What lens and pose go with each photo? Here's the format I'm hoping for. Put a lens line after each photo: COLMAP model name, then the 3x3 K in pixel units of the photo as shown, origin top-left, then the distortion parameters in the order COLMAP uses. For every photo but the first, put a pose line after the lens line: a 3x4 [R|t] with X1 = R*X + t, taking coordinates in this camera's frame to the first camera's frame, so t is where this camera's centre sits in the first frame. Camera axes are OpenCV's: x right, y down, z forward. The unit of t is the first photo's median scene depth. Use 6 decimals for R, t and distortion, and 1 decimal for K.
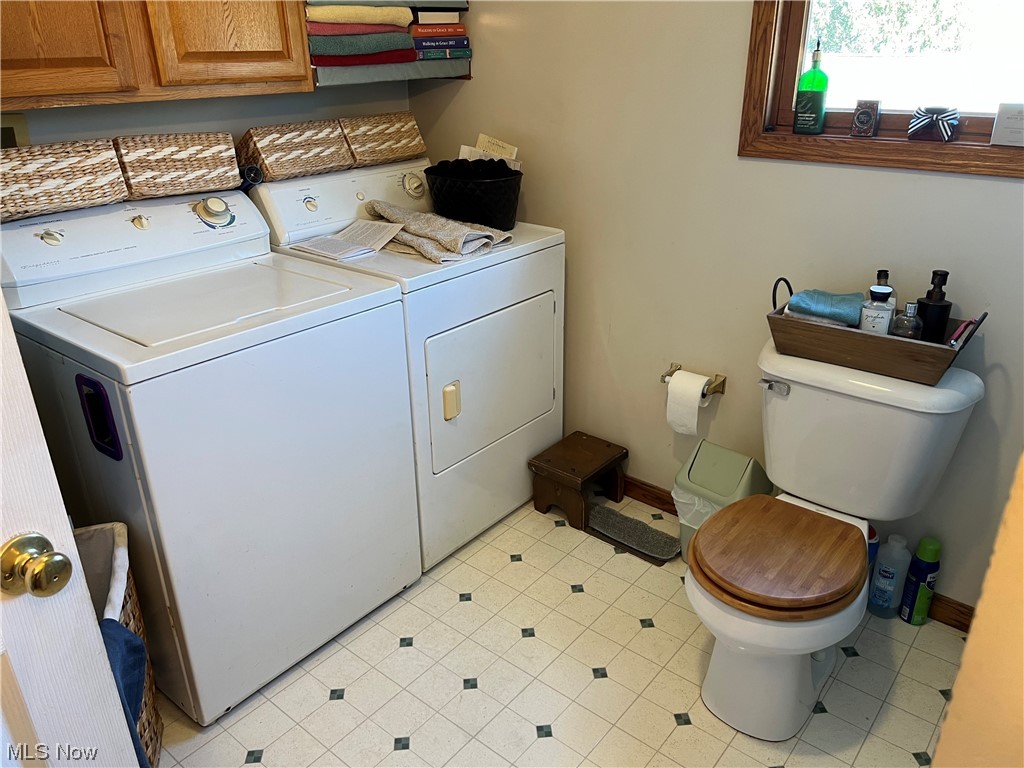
lens RADIAL K [[767.9, 0, 511.8], [0, 767.9, 387.2], [0, 0, 1]] dist [0.064199, -0.062892]
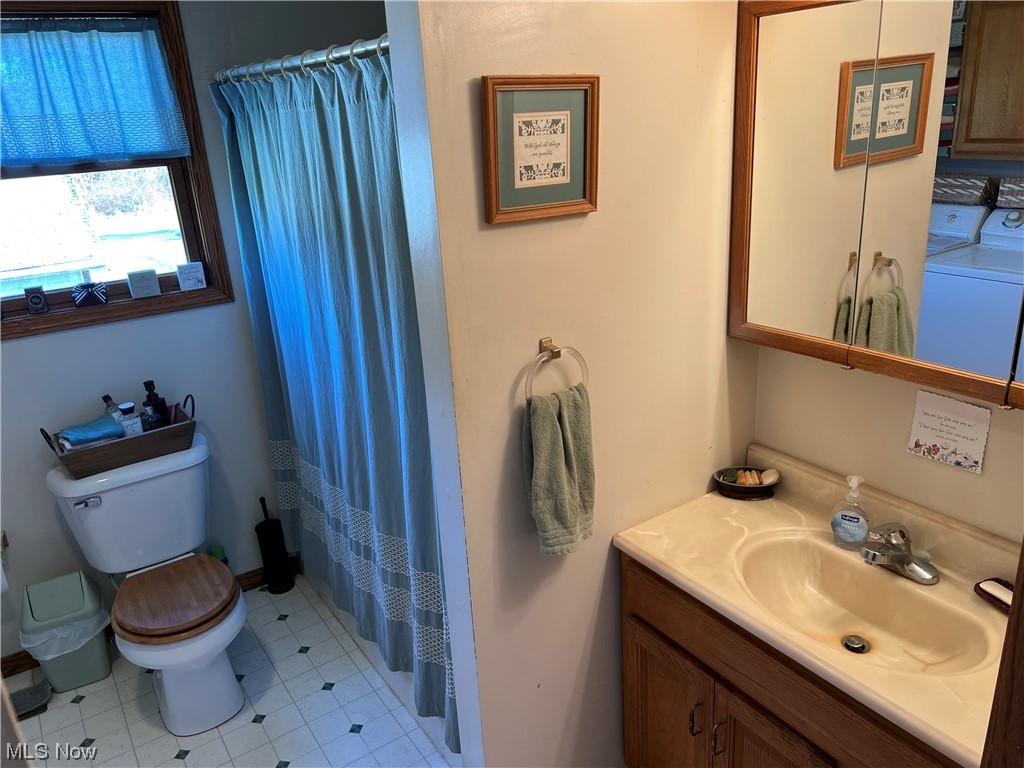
lens RADIAL K [[767.9, 0, 513.4], [0, 767.9, 381.8], [0, 0, 1]] dist [0.064199, -0.062892]
pose [[0.292542, -0.326891, 0.898644, -0.583990], [0.437980, 0.881194, 0.177964, -0.105736], [-0.850055, 0.341526, 0.400958, -0.196324]]
